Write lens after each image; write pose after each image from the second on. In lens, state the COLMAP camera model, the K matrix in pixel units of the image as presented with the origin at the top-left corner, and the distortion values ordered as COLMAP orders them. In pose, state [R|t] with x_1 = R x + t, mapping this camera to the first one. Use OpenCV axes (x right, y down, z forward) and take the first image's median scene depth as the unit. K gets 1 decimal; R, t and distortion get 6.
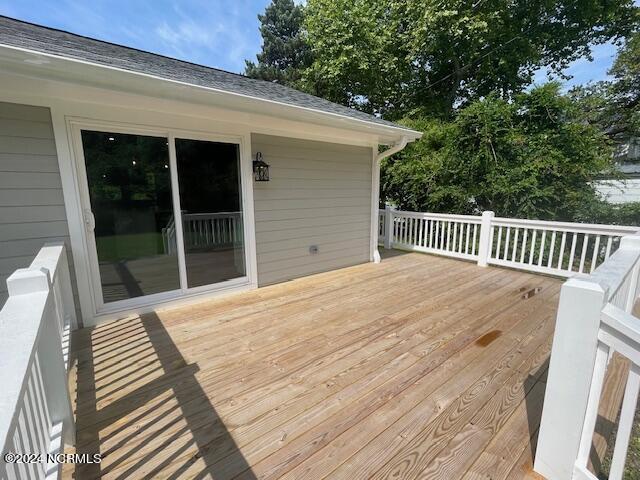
lens RADIAL K [[259.8, 0, 320.0], [0, 259.8, 240.0], [0, 0, 1]] dist [-0.000650, -0.000359]
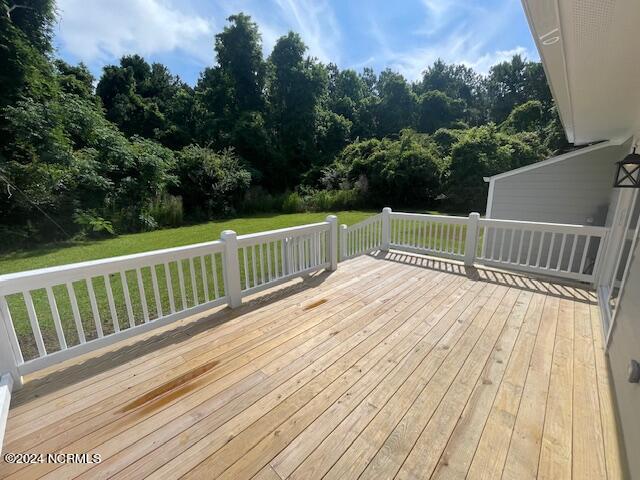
lens RADIAL K [[259.8, 0, 320.0], [0, 259.8, 240.0], [0, 0, 1]] dist [-0.000650, -0.000359]
pose [[-0.985999, 0.036921, -0.162613, 0.910002], [-0.032487, 0.913962, 0.404498, -0.513554], [0.163557, 0.404117, -0.899966, 2.259295]]
